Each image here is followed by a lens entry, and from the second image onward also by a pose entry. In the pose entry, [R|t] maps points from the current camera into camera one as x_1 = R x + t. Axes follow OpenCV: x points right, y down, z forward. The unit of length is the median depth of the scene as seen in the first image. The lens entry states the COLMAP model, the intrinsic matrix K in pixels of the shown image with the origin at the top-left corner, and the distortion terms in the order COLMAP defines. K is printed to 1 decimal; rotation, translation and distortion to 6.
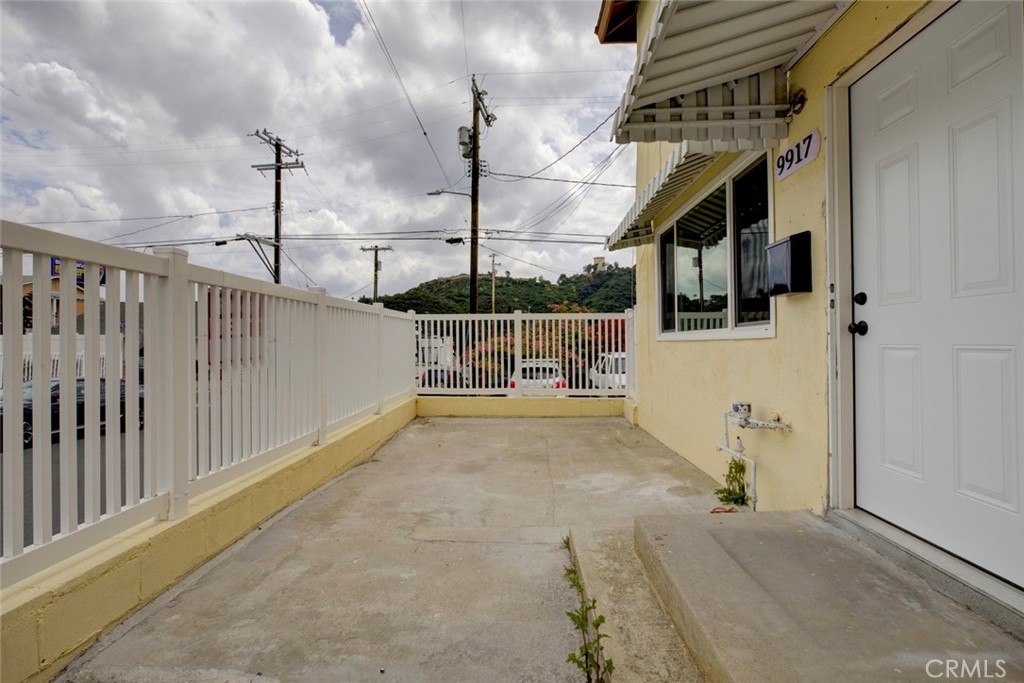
lens RADIAL K [[457.5, 0, 509.6], [0, 457.5, 339.5], [0, 0, 1]] dist [0.001337, -0.000556]
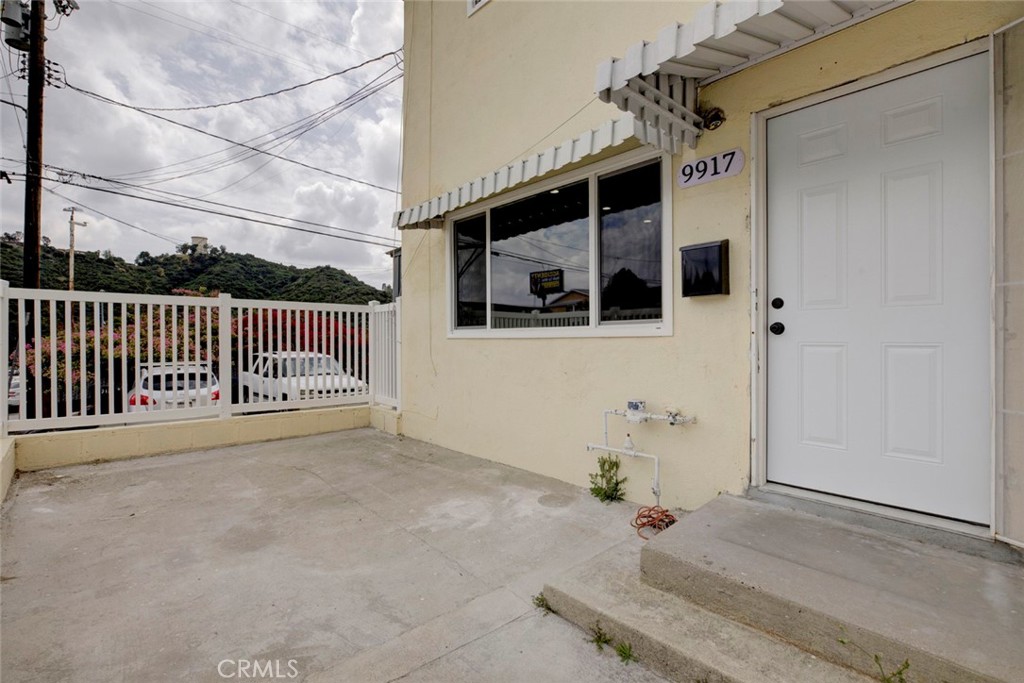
lens RADIAL K [[475.6, 0, 512.0], [0, 475.6, 341.5], [0, 0, 1]] dist [-0.003033, -0.000624]
pose [[0.723200, -0.000048, 0.690638, -0.347209], [-0.006615, 0.999954, 0.006997, 0.002795], [-0.690607, -0.009629, 0.723167, 0.361586]]
